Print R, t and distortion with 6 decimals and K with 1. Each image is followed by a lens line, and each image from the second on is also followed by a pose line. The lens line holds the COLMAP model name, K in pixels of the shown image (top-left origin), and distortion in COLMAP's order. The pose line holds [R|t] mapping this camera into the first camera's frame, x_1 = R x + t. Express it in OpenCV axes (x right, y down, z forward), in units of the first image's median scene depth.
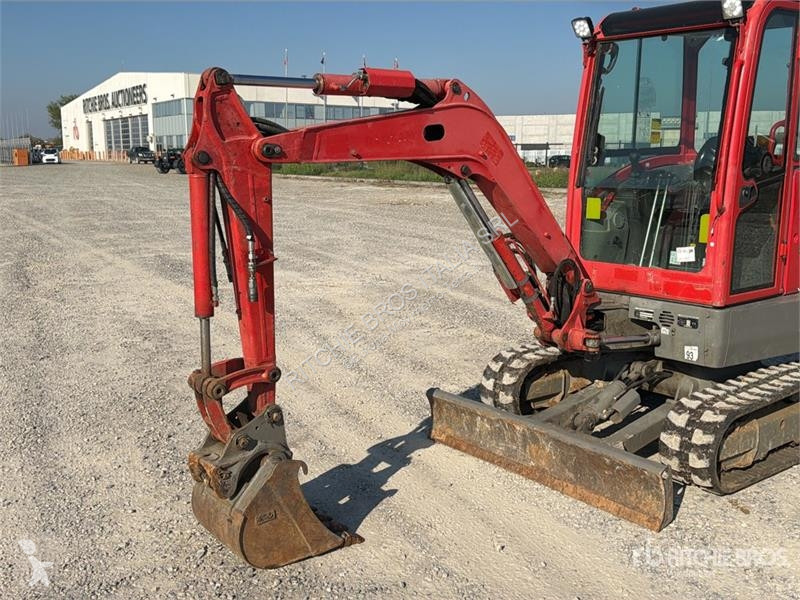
lens RADIAL K [[820.7, 0, 400.0], [0, 820.7, 300.0], [0, 0, 1]] dist [0.196089, -0.453467]
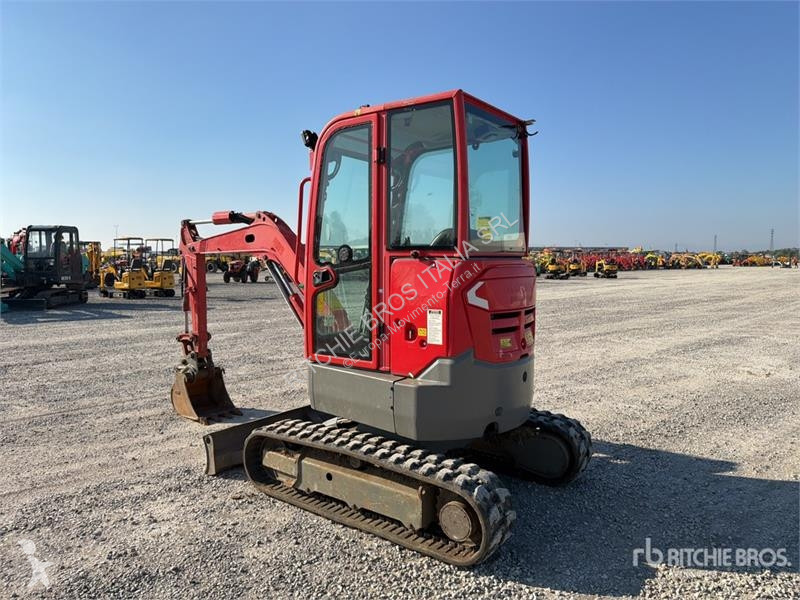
lens RADIAL K [[556.7, 0, 395.8], [0, 556.7, 302.1], [0, 0, 1]] dist [0.135068, -0.219431]
pose [[0.248832, 0.071314, -0.965918, 1.133923], [-0.168179, 0.985317, 0.029422, -0.118464], [0.953834, 0.155126, 0.257172, 0.796536]]
